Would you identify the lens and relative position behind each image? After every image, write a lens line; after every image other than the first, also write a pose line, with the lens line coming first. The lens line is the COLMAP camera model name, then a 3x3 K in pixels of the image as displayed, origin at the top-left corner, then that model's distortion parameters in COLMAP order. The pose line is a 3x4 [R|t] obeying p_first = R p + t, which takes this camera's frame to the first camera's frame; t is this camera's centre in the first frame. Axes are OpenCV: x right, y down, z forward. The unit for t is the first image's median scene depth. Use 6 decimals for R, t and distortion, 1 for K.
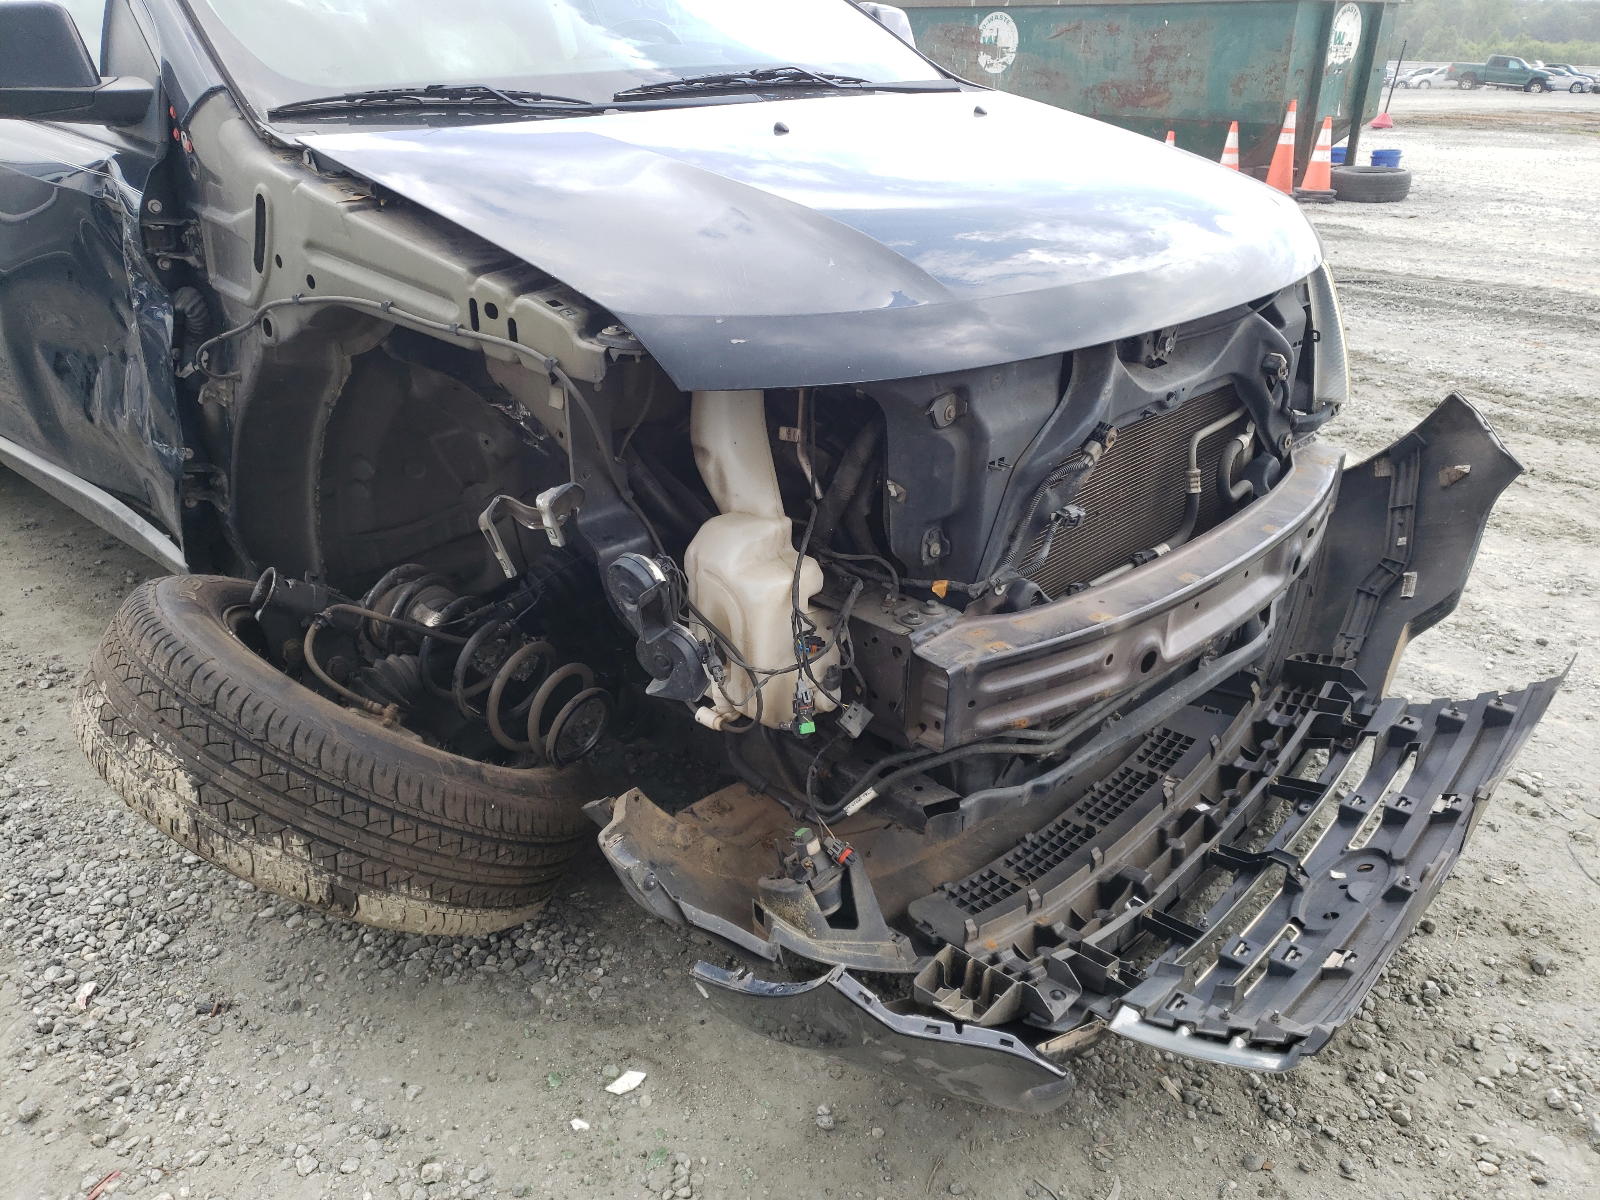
lens RADIAL K [[1222.7, 0, 761.1], [0, 1222.7, 598.8], [0, 0, 1]] dist [0.013805, 0.009785]
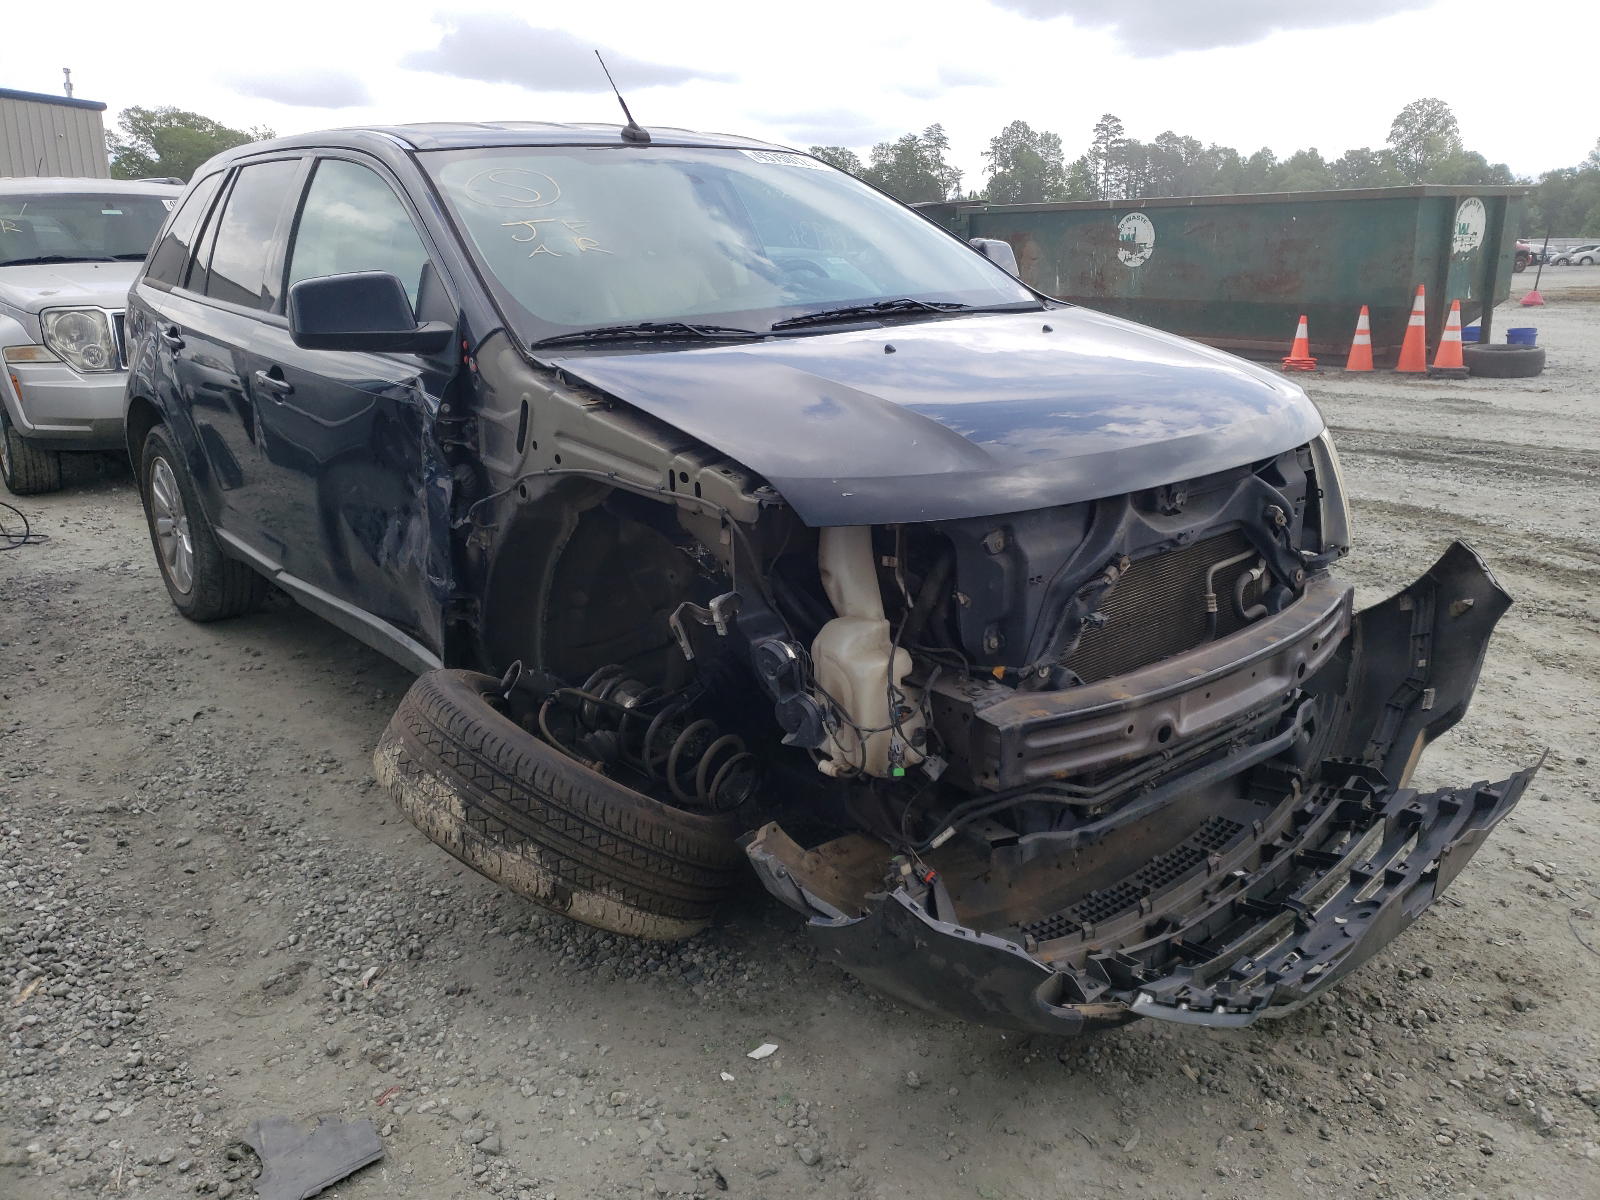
lens RADIAL K [[1222.7, 0, 761.1], [0, 1222.7, 598.8], [0, 0, 1]] dist [0.013805, 0.009785]
pose [[0.991496, 0.005431, -0.130020, 0.052738], [-0.023486, 0.990191, -0.137733, 0.090654], [0.127997, 0.139615, 0.981898, -0.335013]]
